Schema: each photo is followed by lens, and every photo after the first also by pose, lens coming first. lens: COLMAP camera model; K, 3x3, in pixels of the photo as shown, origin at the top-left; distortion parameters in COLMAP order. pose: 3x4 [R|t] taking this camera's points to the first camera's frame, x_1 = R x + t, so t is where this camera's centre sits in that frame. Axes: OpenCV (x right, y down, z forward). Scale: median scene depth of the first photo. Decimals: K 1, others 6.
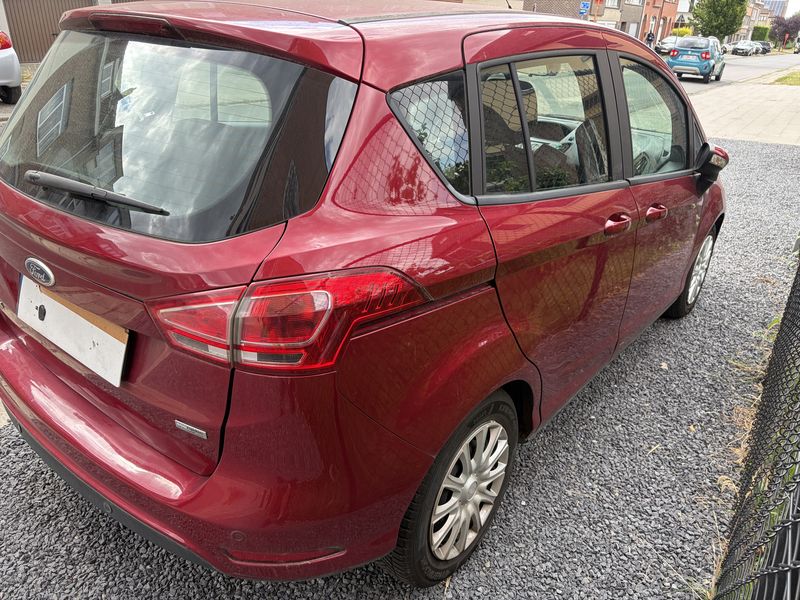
lens RADIAL K [[617.9, 0, 413.4], [0, 617.9, 301.4], [0, 0, 1]] dist [0.079007, -0.095756]
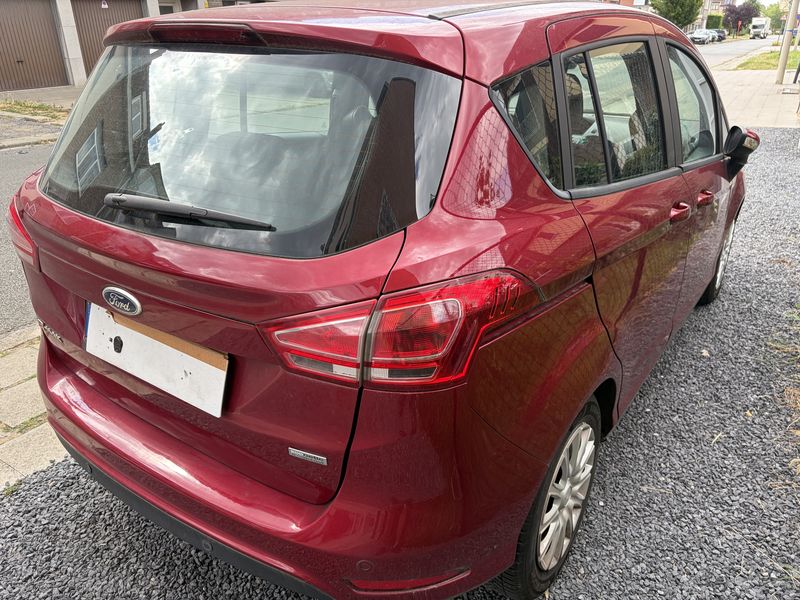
lens RADIAL K [[617.9, 0, 413.4], [0, 617.9, 301.4], [0, 0, 1]] dist [0.079007, -0.095756]
pose [[0.996817, -0.071095, 0.036083, -0.146899], [0.071417, 0.997417, -0.007729, -0.006096], [-0.035440, 0.010281, 0.999319, 0.035873]]
